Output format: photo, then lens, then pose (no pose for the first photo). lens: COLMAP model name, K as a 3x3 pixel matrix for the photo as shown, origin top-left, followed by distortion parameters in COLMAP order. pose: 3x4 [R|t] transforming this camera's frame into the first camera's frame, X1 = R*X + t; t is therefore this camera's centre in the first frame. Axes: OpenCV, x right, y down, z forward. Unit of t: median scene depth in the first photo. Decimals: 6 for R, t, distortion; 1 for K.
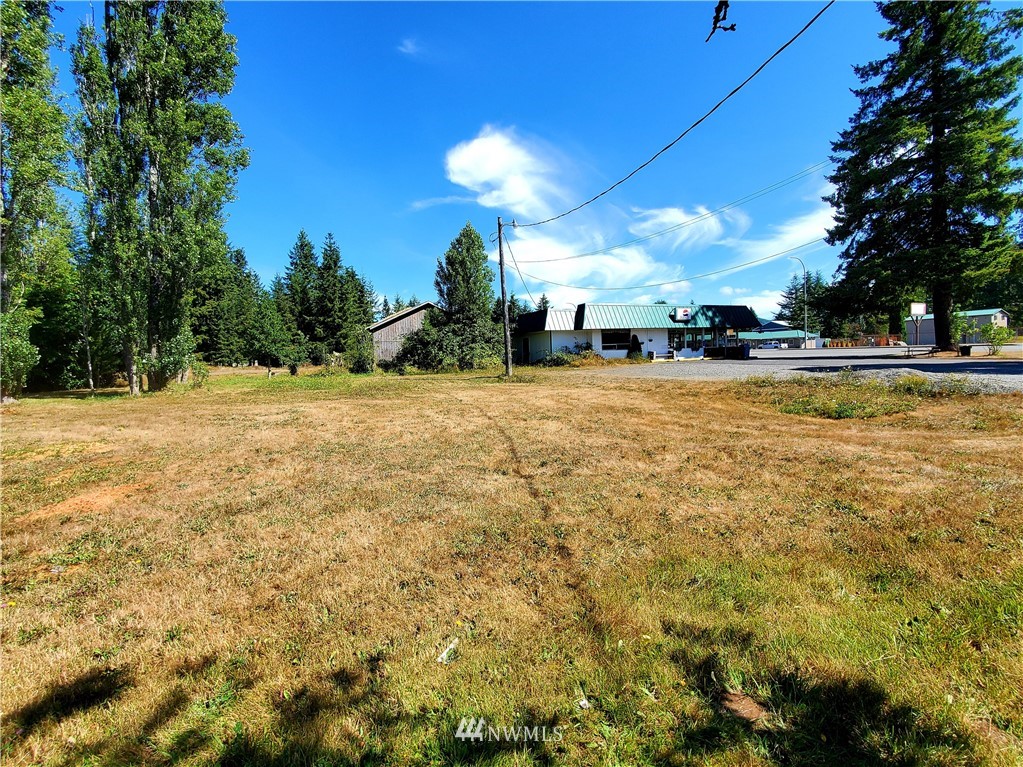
lens RADIAL K [[402.0, 0, 511.5], [0, 402.0, 383.5], [0, 0, 1]] dist [-0.002218, -0.000282]
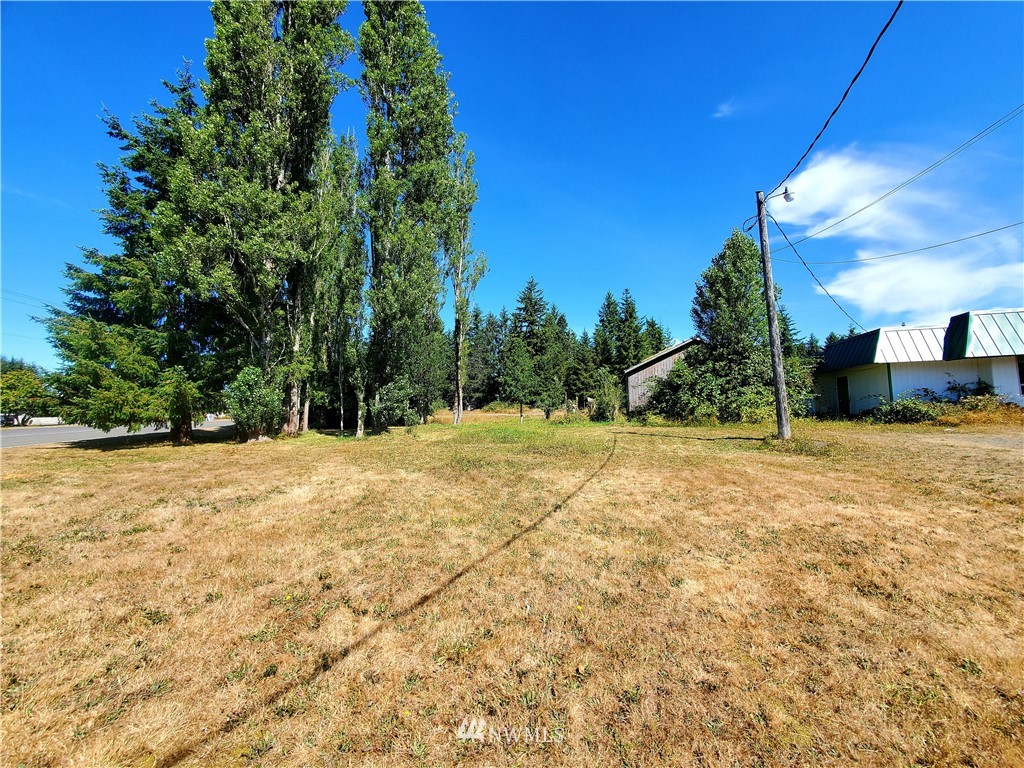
lens RADIAL K [[402.4, 0, 512.0], [0, 402.4, 384.0], [0, 0, 1]] dist [-0.002218, -0.000282]
pose [[0.776225, -0.019828, -0.630144, 0.038382], [-0.049411, 0.994518, -0.092158, -0.016387], [0.628517, 0.102672, 0.770990, 0.176753]]
